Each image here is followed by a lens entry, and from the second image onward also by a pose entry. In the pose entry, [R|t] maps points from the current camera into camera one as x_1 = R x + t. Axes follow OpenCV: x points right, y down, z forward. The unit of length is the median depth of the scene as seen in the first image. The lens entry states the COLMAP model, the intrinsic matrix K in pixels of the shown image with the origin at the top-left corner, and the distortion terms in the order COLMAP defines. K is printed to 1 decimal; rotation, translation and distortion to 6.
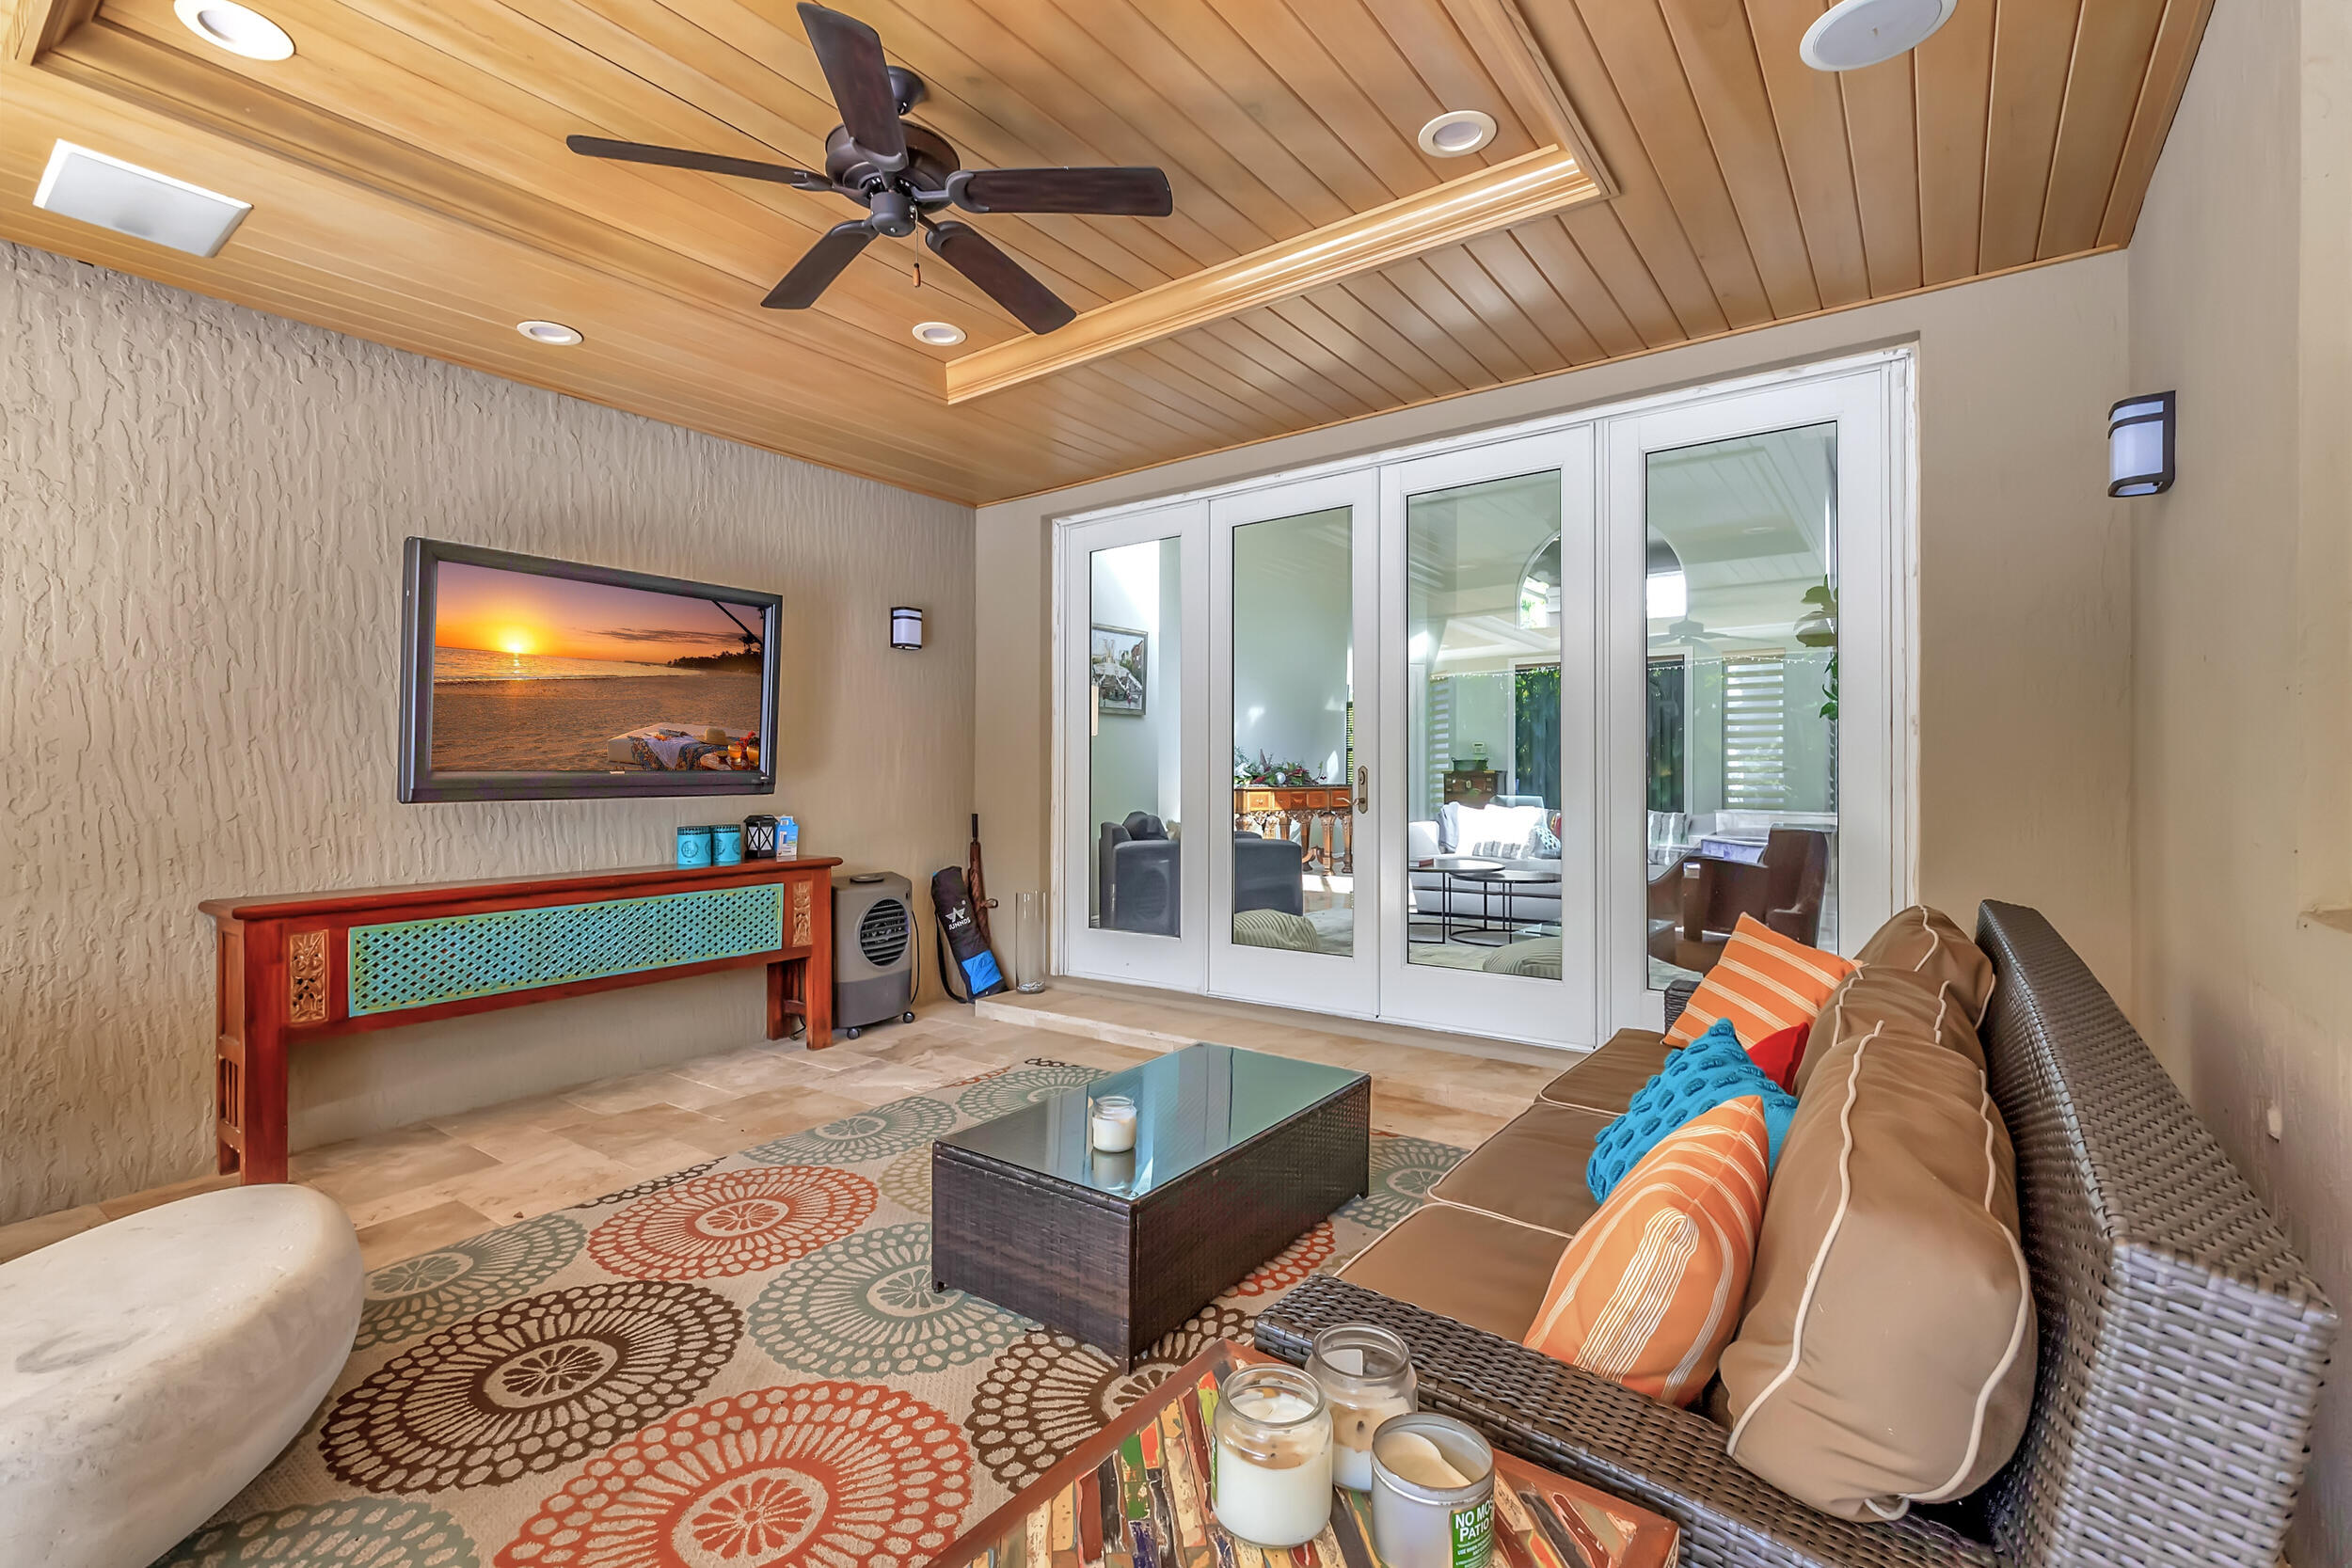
lens RADIAL K [[1043.7, 0, 1188.4], [0, 1043.7, 788.9], [0, 0, 1]] dist [-0.002846, -0.000882]
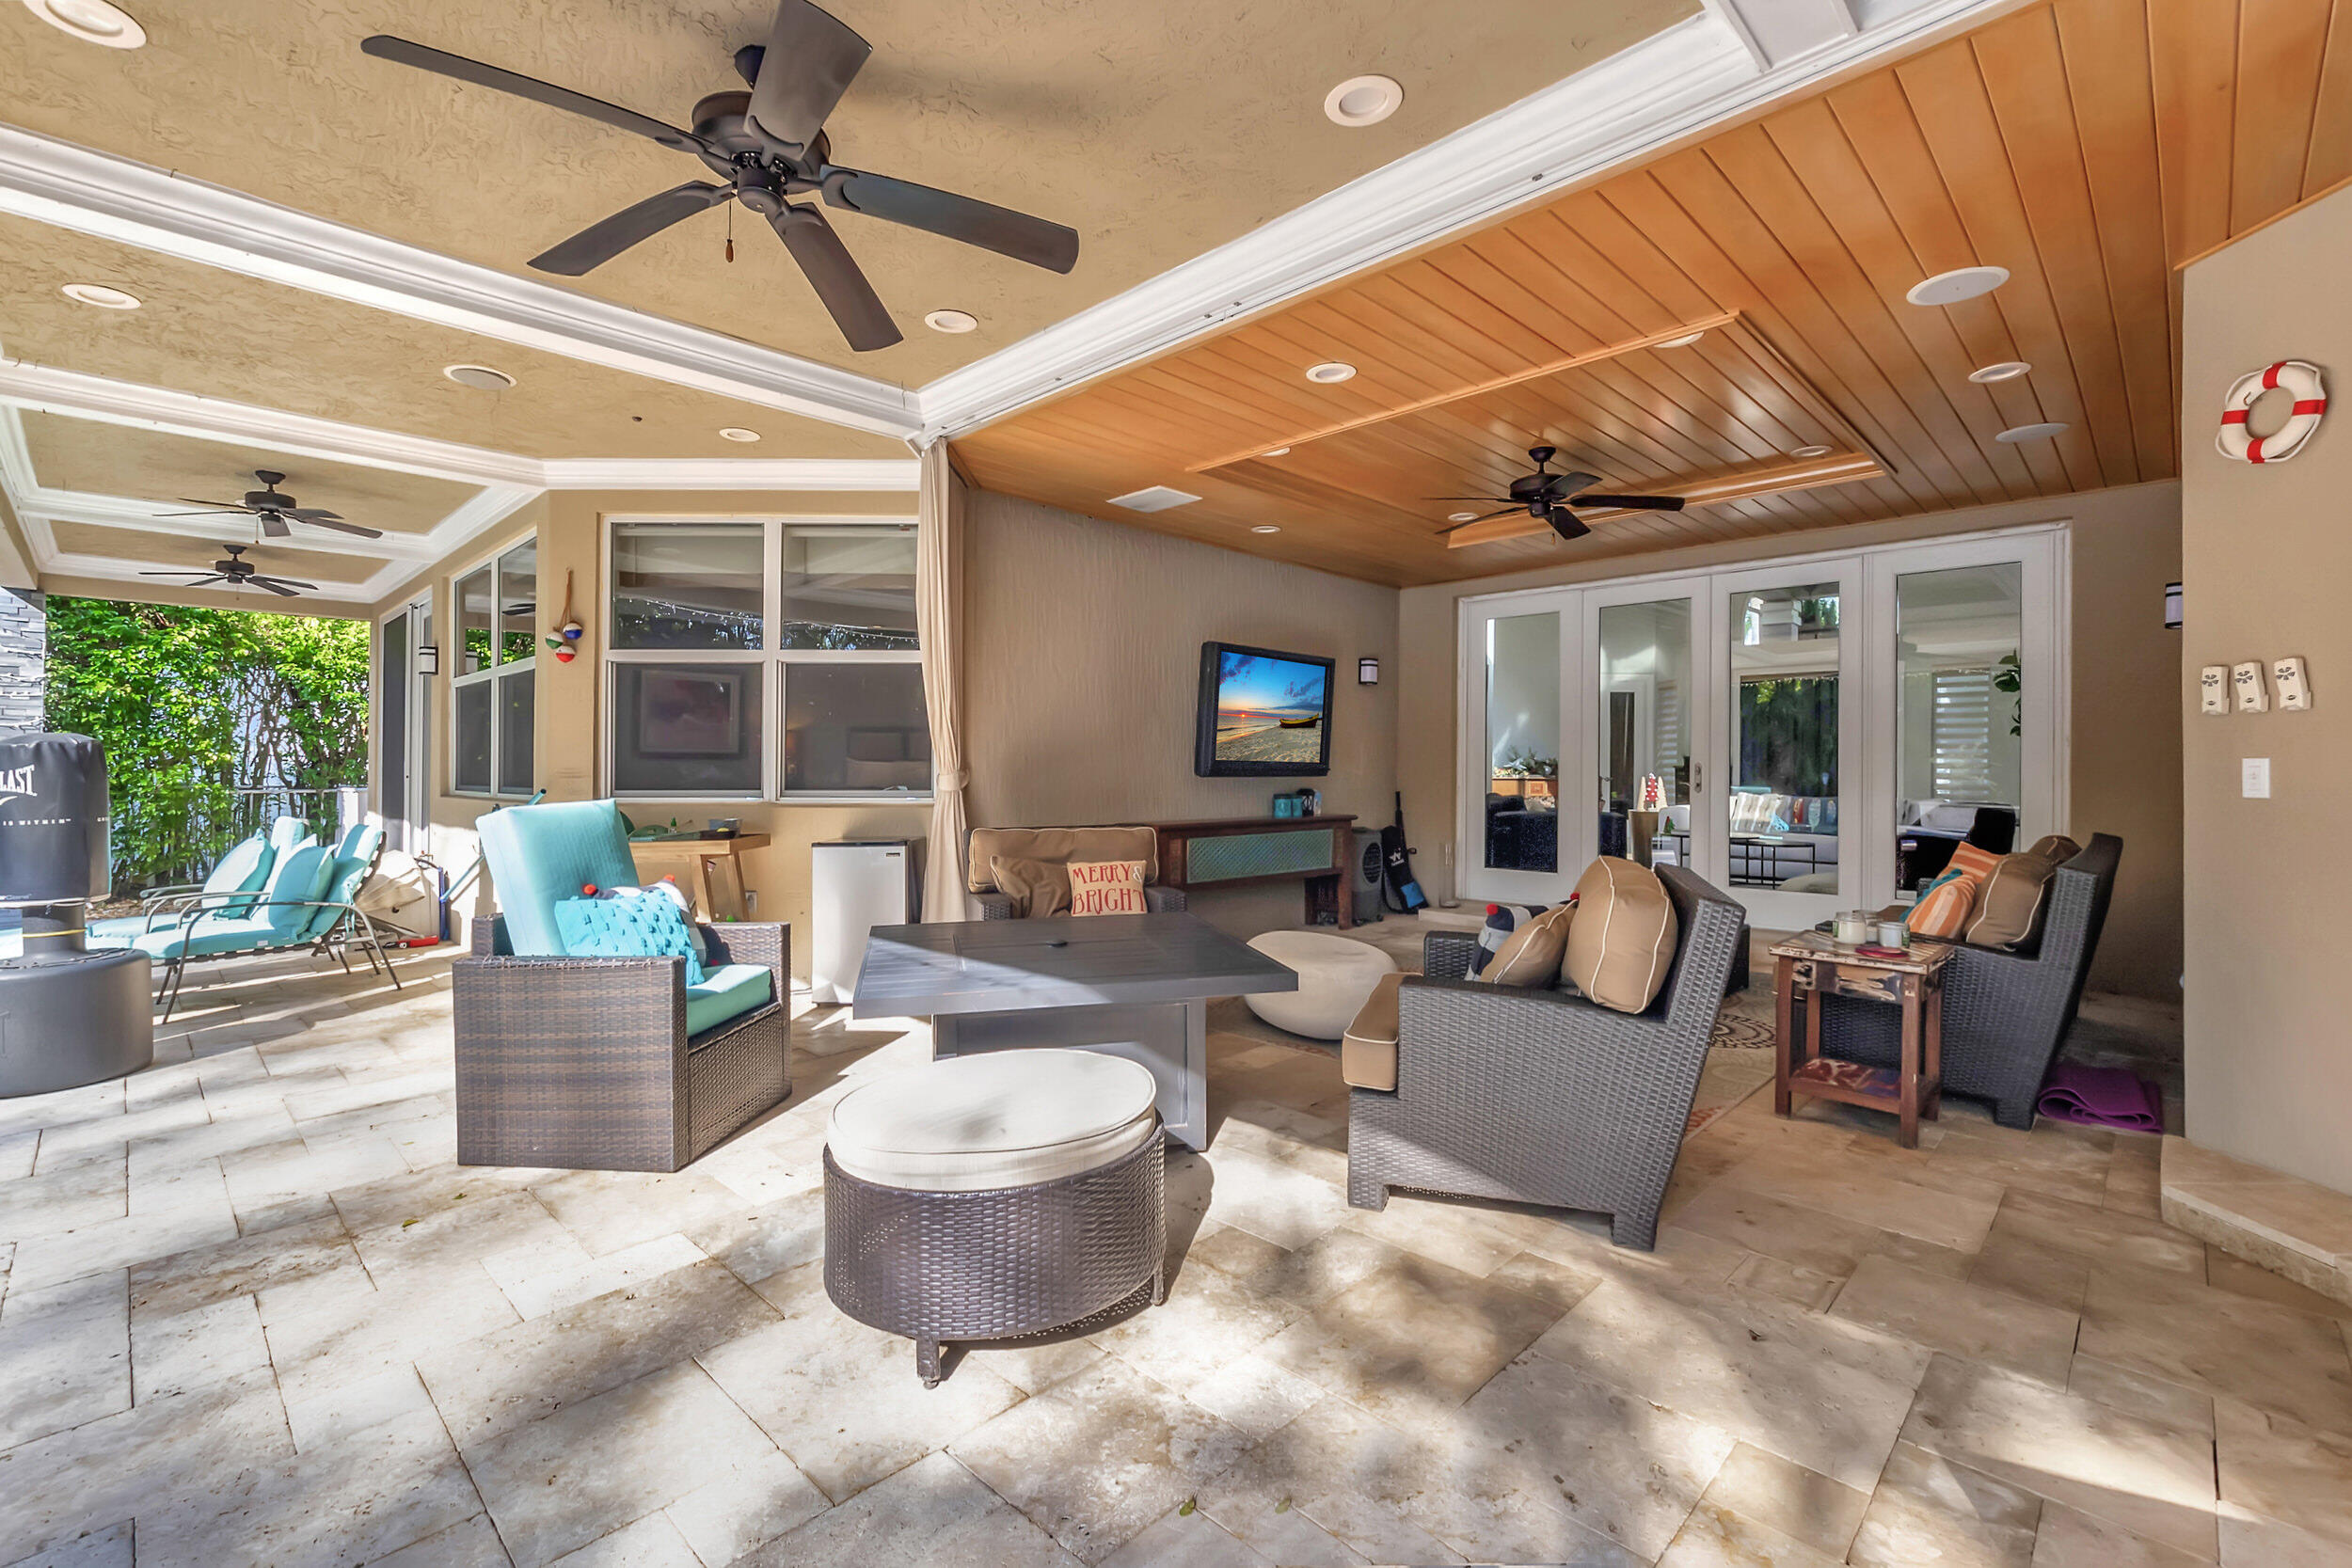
lens RADIAL K [[1043.7, 0, 1173.4], [0, 1043.7, 778.0], [0, 0, 1]] dist [-0.002846, -0.000882]
pose [[0.989266, 0.007541, -0.145934, -0.330139], [-0.008194, 0.999959, -0.003876, 0.013869], [0.145898, 0.005030, 0.989287, -0.586114]]
